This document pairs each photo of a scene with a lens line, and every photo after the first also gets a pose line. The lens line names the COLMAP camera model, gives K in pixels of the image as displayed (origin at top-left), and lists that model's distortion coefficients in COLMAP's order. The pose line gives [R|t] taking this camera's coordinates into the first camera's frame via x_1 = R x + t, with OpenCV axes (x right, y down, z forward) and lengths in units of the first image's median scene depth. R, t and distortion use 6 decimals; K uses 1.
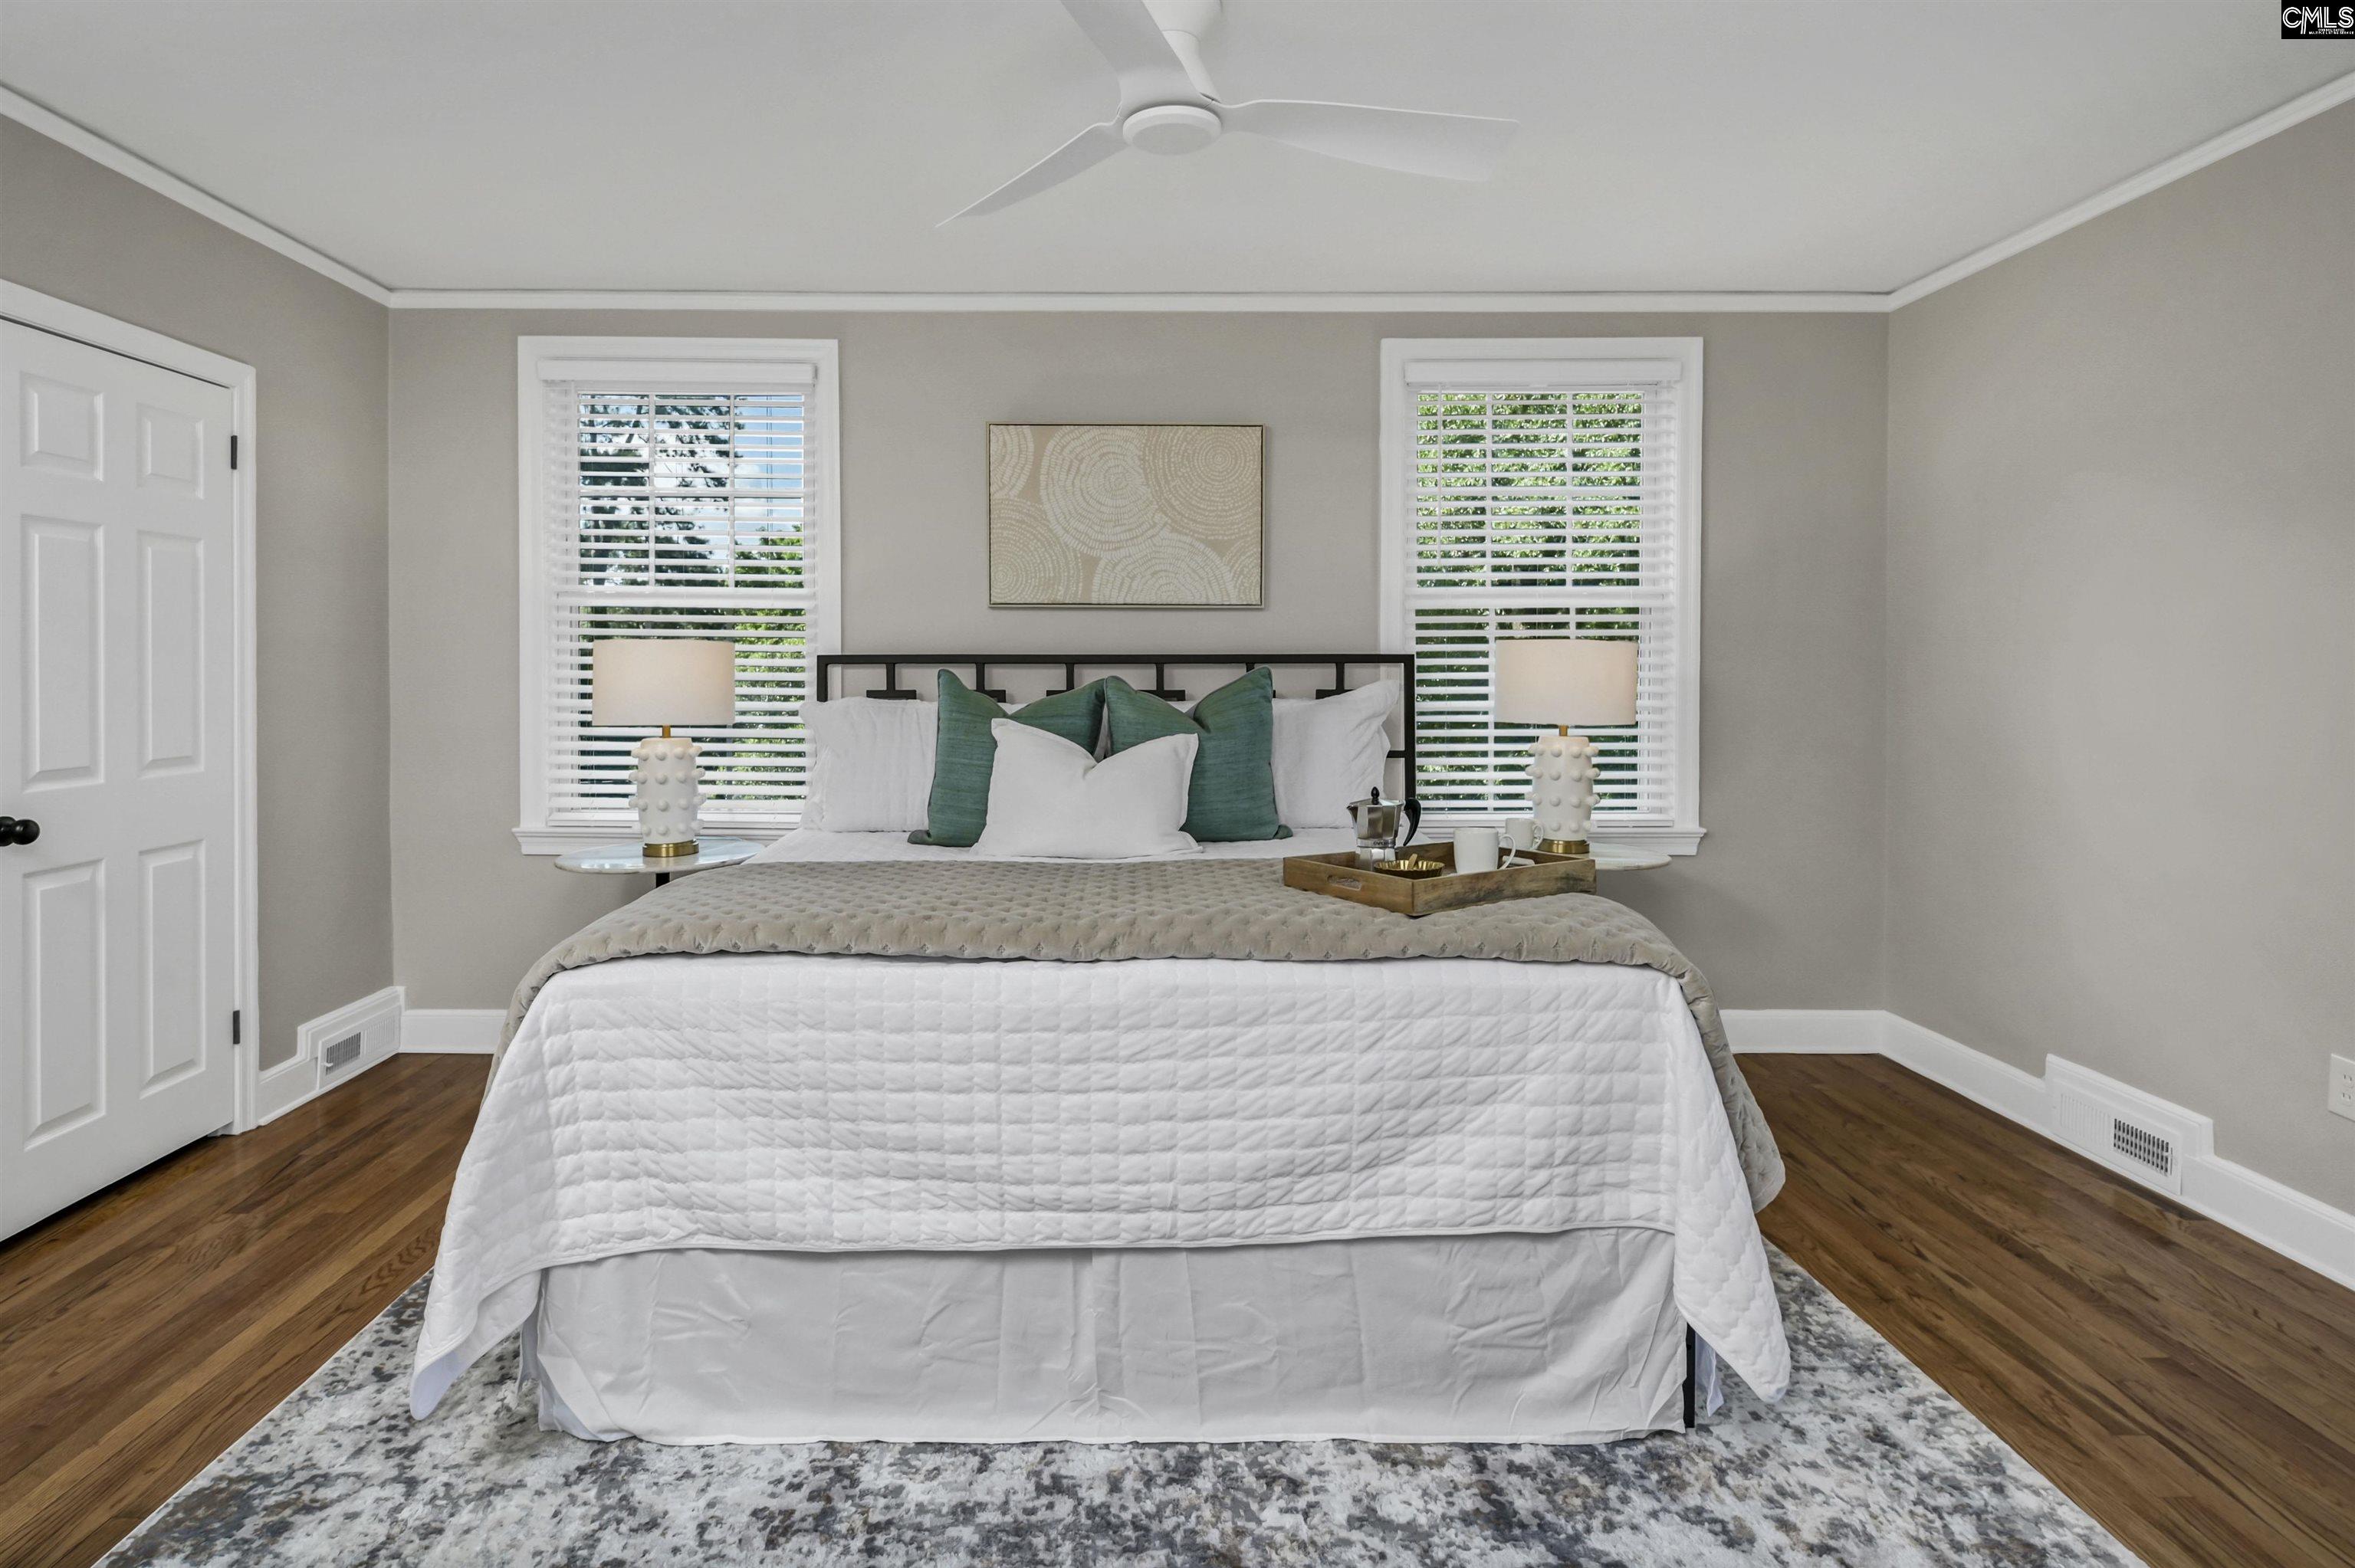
lens RADIAL K [[1240.6, 0, 1127.2], [0, 1240.6, 673.7], [0, 0, 1]] dist [-0.002429, -0.000250]
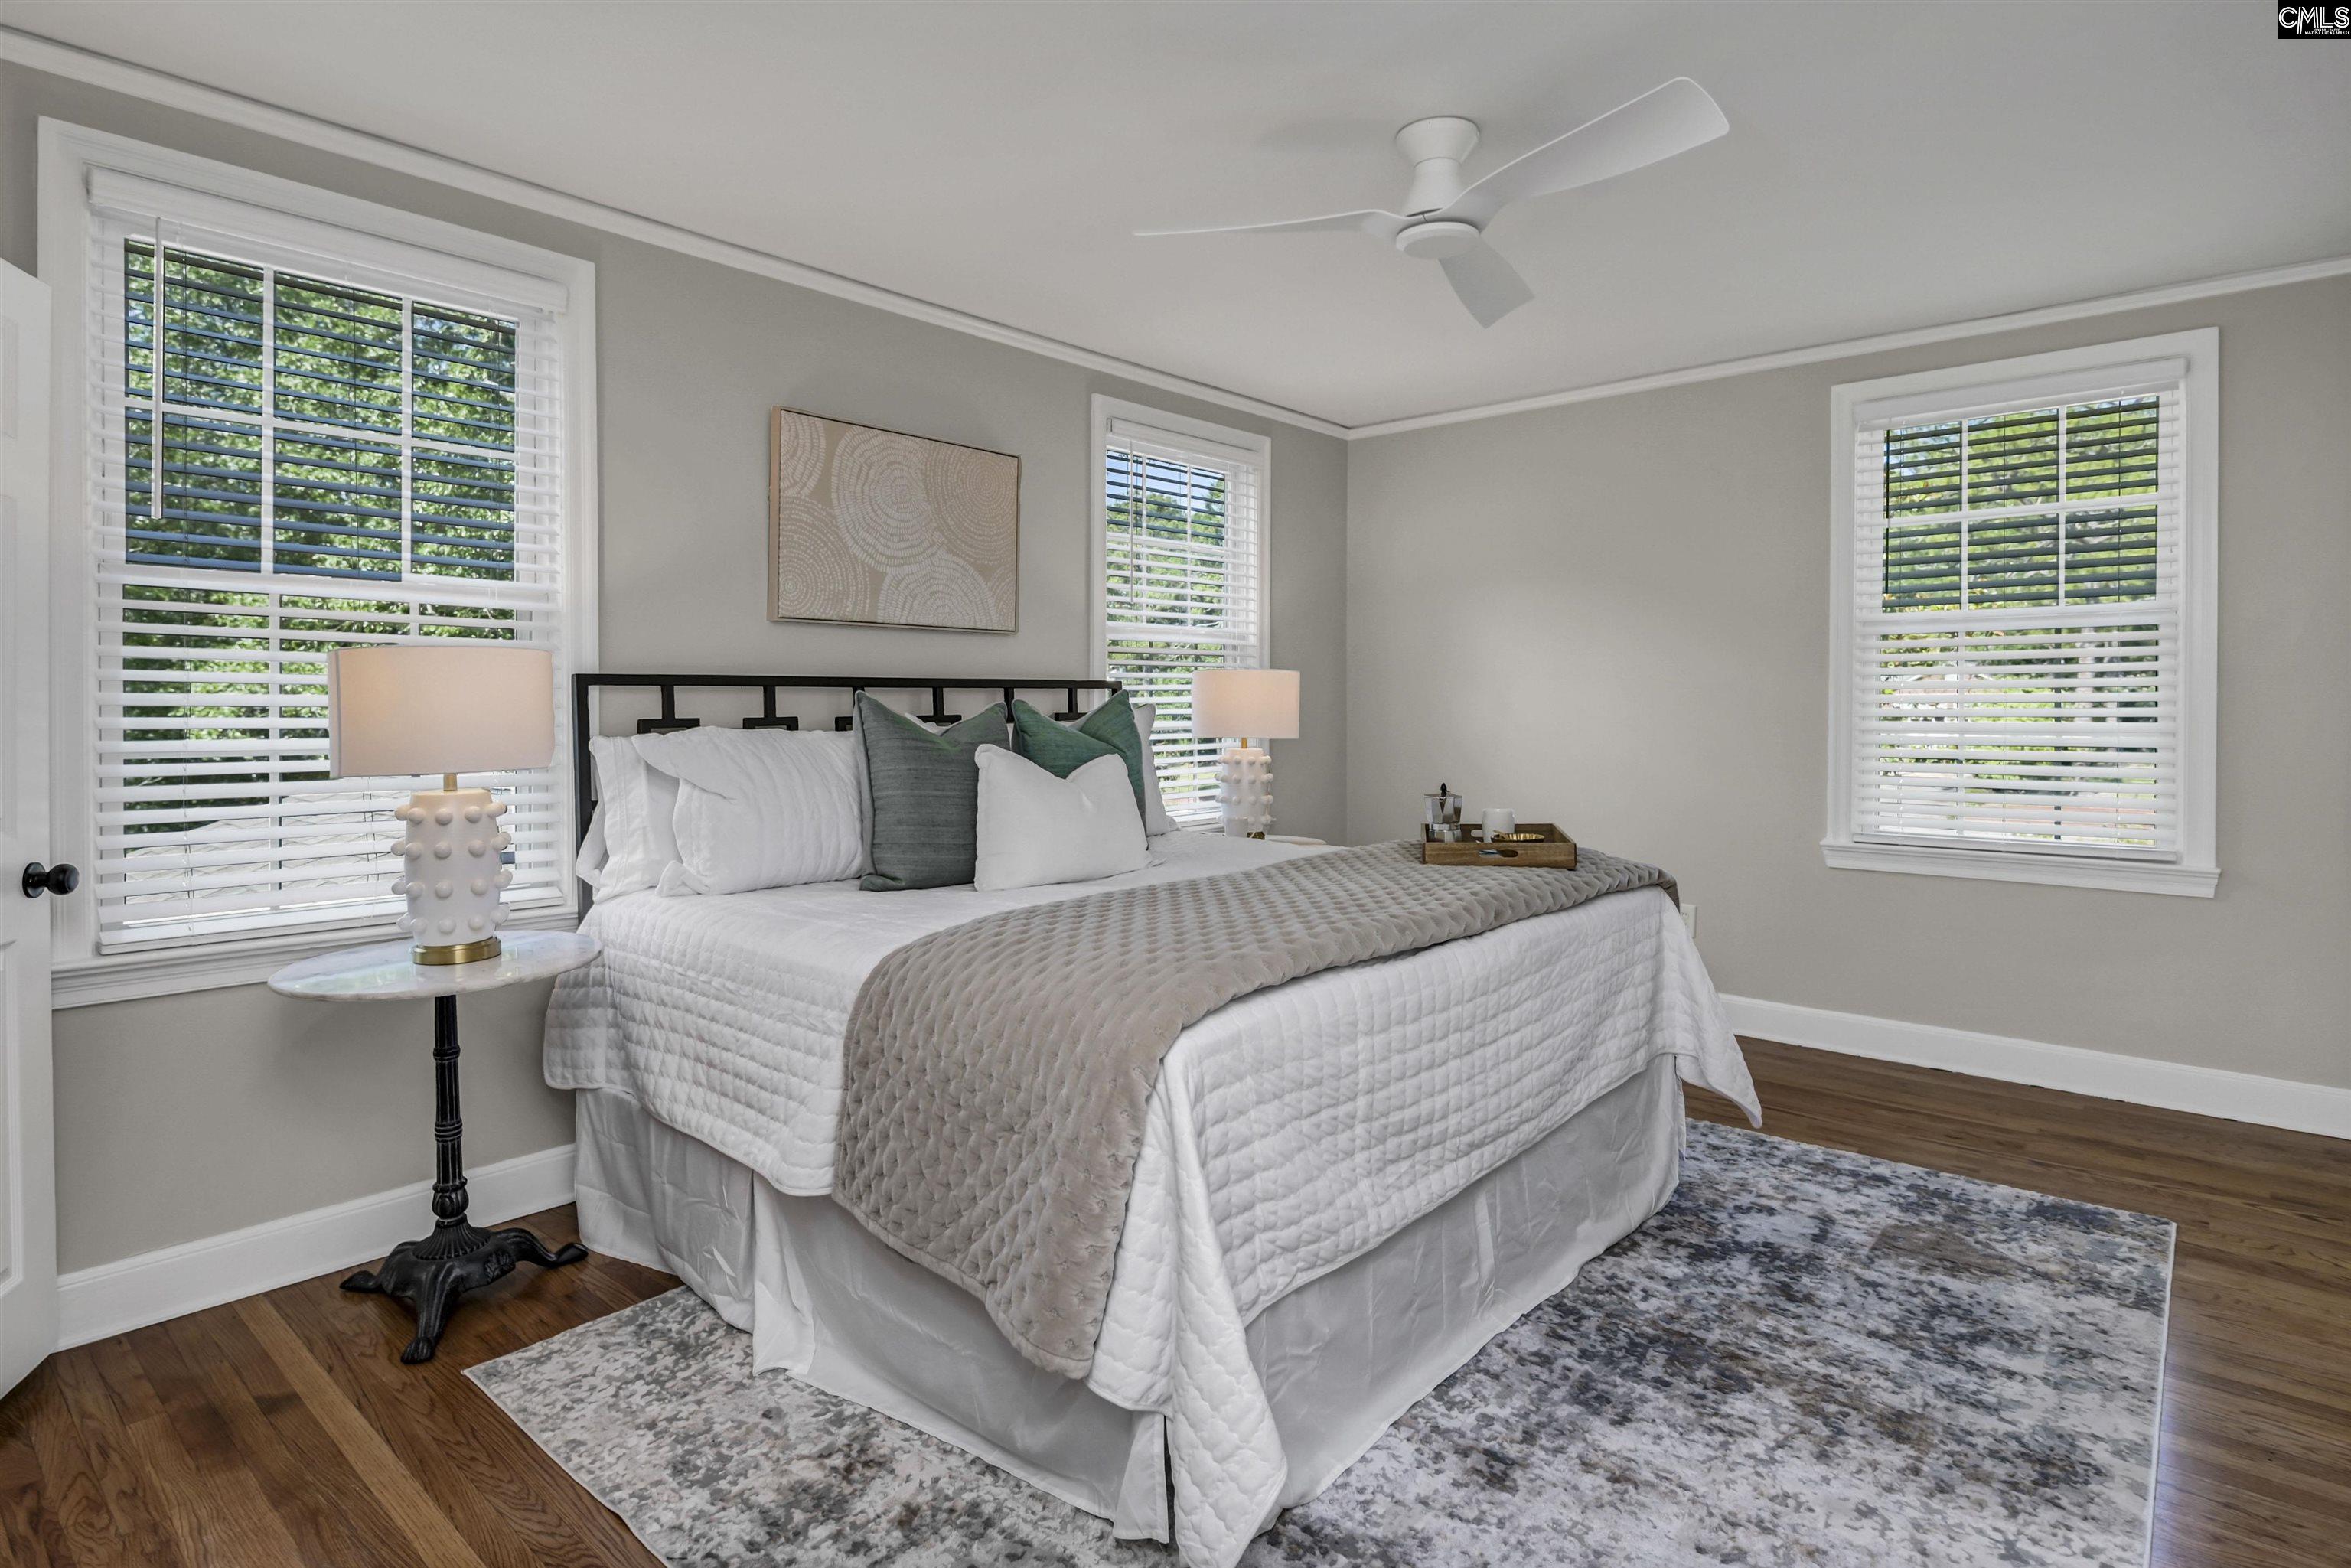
lens RADIAL K [[1238.6, 0, 1169.2], [0, 1238.6, 711.9], [0, 0, 1]] dist [-0.002429, -0.000250]
pose [[0.661026, -0.008753, 0.750312, -0.651853], [0.005165, 0.999961, 0.007115, 0.005334], [-0.750345, -0.000828, 0.661046, 0.255390]]
